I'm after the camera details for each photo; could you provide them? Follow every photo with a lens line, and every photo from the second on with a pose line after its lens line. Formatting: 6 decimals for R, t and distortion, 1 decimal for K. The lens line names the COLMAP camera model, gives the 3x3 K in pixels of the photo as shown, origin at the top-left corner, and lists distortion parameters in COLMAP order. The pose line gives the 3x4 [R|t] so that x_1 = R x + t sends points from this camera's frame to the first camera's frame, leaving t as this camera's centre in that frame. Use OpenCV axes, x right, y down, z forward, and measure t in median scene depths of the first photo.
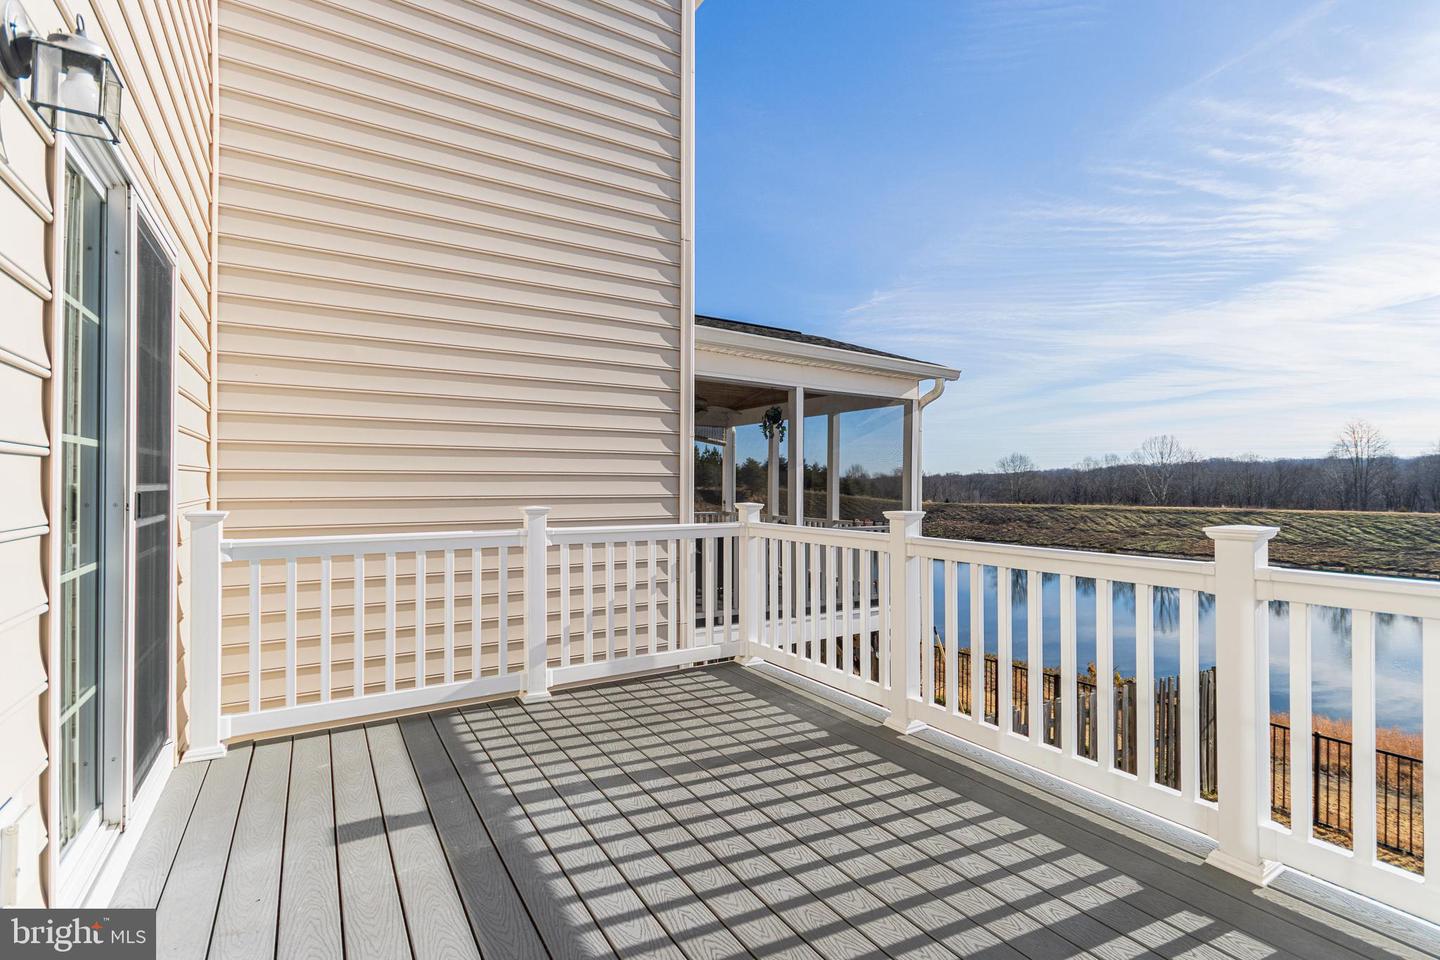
lens RADIAL K [[676.8, 0, 719.1], [0, 676.8, 479.7], [0, 0, 1]] dist [0.000490, -0.001413]
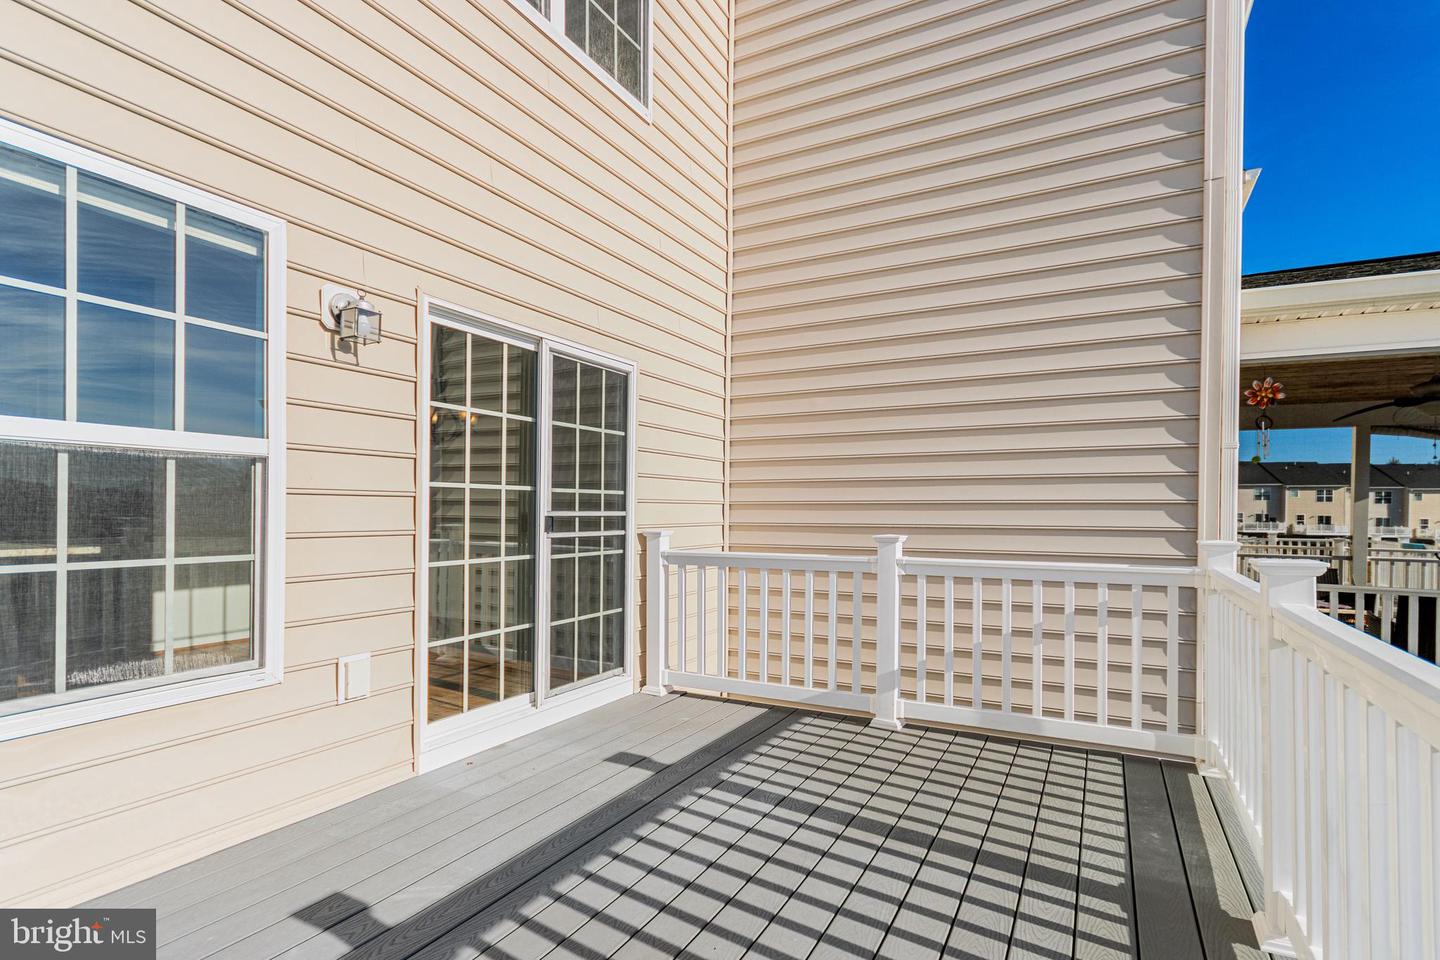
lens RADIAL K [[676.8, 0, 745.0], [0, 676.8, 516.1], [0, 0, 1]] dist [0.000490, -0.001413]
pose [[0.519930, 0.005775, -0.854189, 0.468331], [0.003230, 0.999957, 0.008727, 0.001335], [0.854203, -0.007297, 0.519889, 0.286163]]
